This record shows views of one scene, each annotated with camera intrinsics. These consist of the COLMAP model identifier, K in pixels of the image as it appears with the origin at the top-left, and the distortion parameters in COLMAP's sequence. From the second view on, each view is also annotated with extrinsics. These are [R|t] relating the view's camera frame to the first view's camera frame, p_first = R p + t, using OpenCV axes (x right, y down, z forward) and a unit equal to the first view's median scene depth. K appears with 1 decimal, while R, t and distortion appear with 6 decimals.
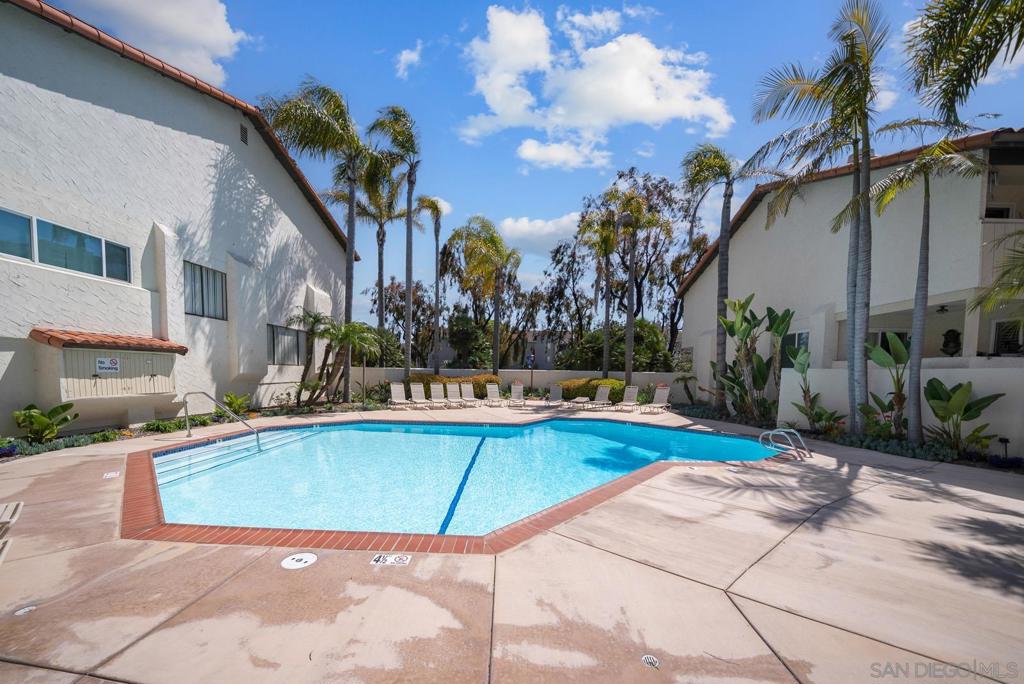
lens RADIAL K [[365.3, 0, 490.4], [0, 365.3, 394.9], [0, 0, 1]] dist [-0.006903, -0.000020]
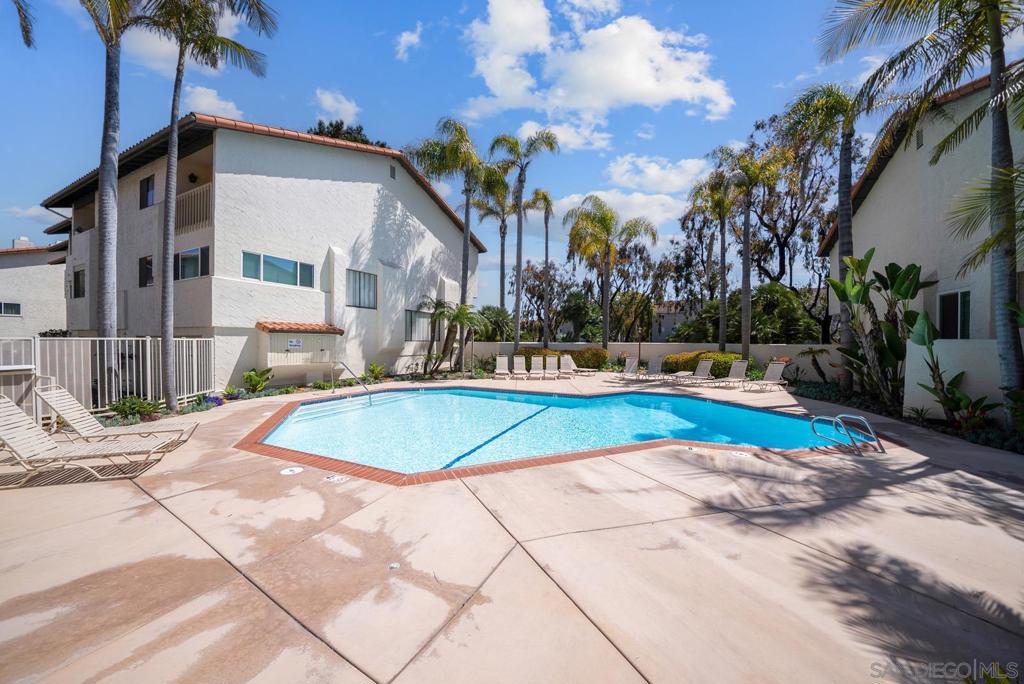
lens RADIAL K [[351.8, 0, 510.4], [0, 351.8, 345.8], [0, 0, 1]] dist [-0.005145, -0.000060]
pose [[0.927357, -0.006372, -0.374123, 0.232043], [-0.015895, 0.998282, -0.056402, -0.002467], [0.373840, 0.058252, 0.925662, -0.017404]]
